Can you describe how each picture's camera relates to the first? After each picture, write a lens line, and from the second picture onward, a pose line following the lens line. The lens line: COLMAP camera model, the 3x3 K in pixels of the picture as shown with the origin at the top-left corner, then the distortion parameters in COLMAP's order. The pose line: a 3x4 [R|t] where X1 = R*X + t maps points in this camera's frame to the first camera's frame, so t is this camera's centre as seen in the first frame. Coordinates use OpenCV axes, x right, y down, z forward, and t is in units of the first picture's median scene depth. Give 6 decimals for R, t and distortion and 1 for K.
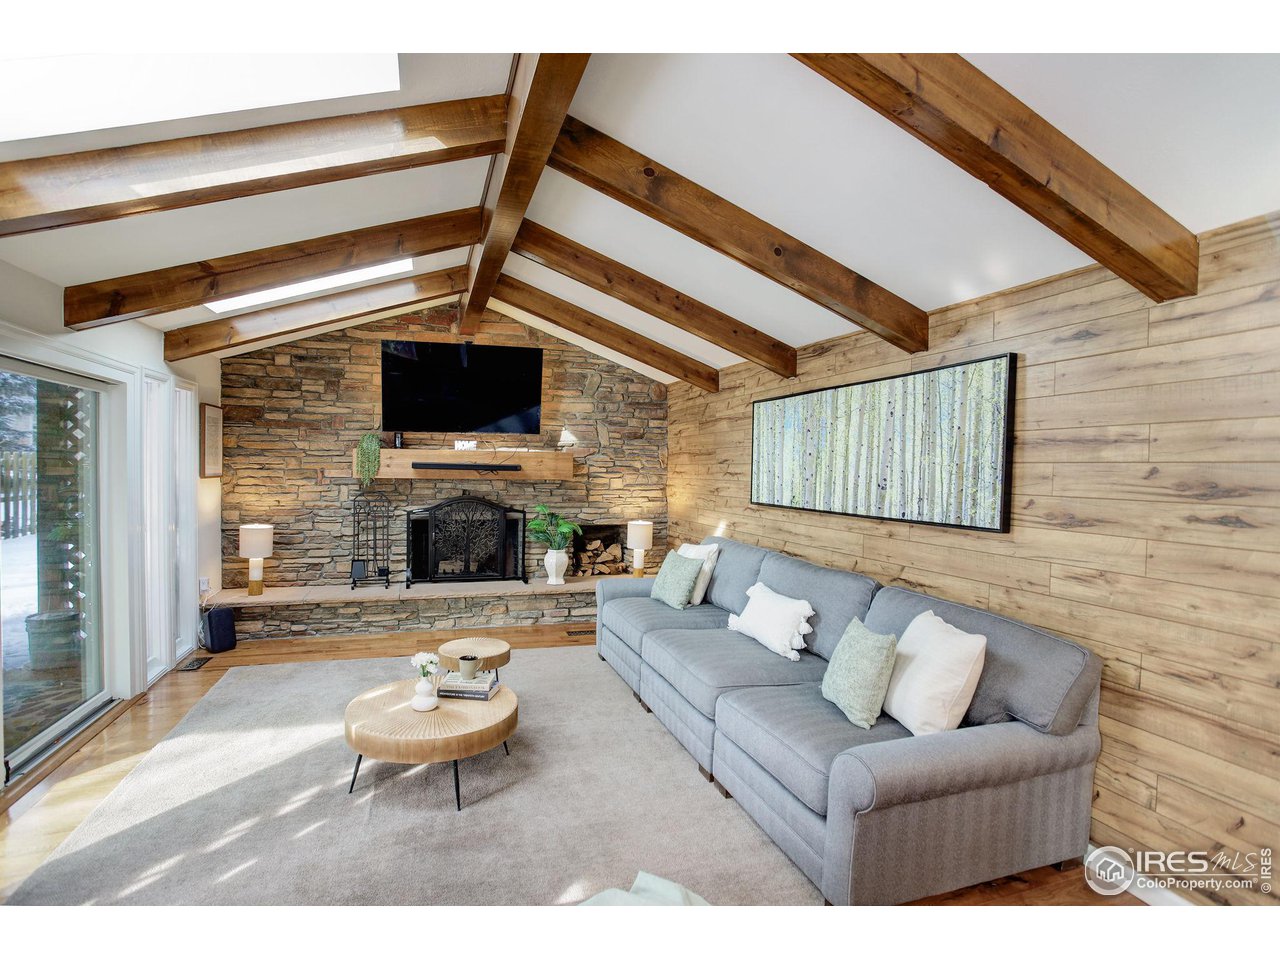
lens RADIAL K [[647.9, 0, 633.3], [0, 647.9, 483.3], [0, 0, 1]] dist [-0.027533, -0.000114]
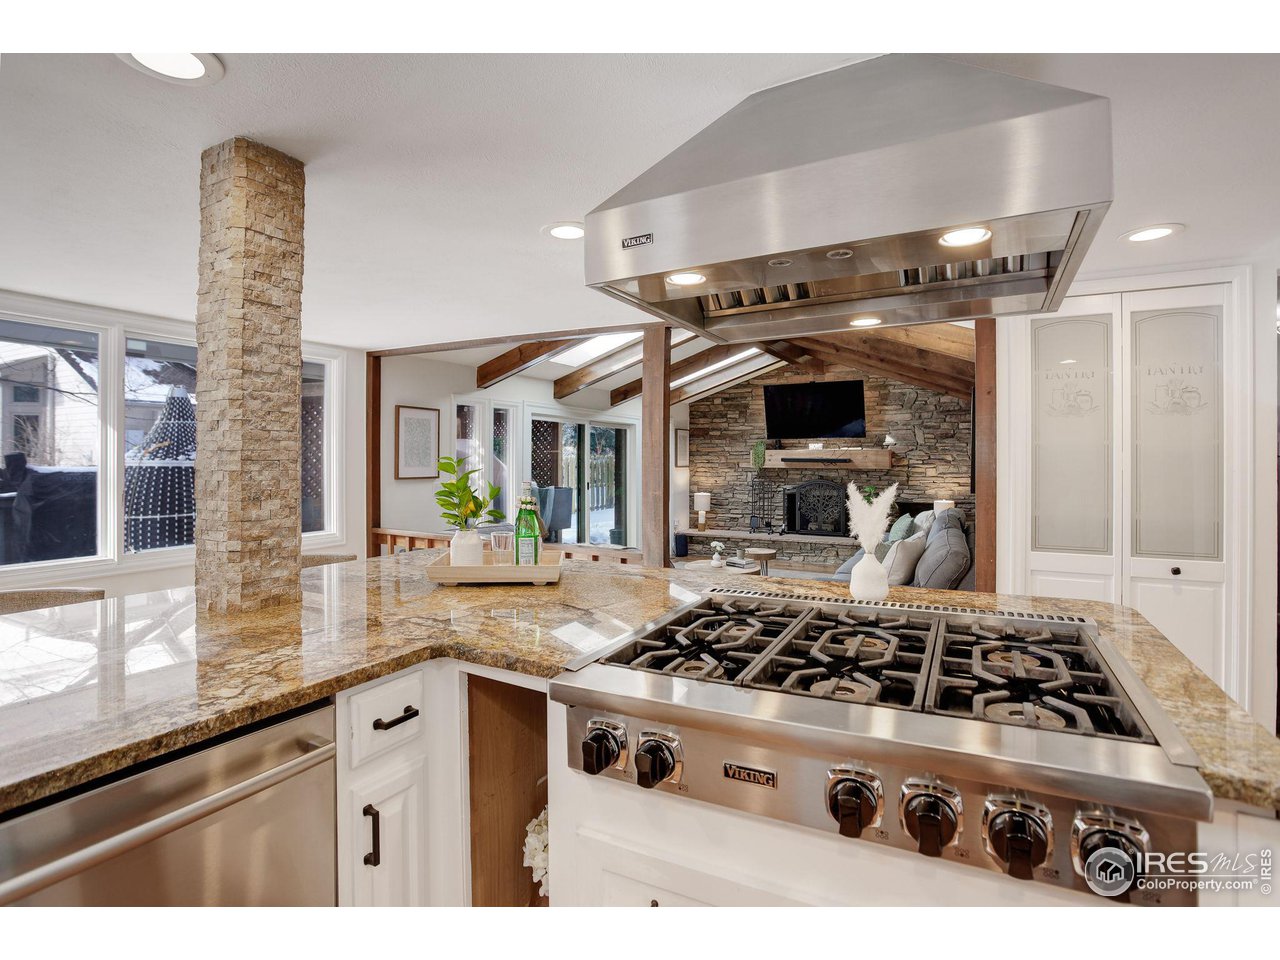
lens RADIAL K [[647.9, 0, 640.3], [0, 647.9, 470.9], [0, 0, 1]] dist [-0.027533, -0.000114]
pose [[0.712291, -0.001139, -0.701883, 0.542999], [-0.014843, 0.999751, -0.016687, 0.032805], [0.701727, 0.022304, 0.712097, -0.410496]]
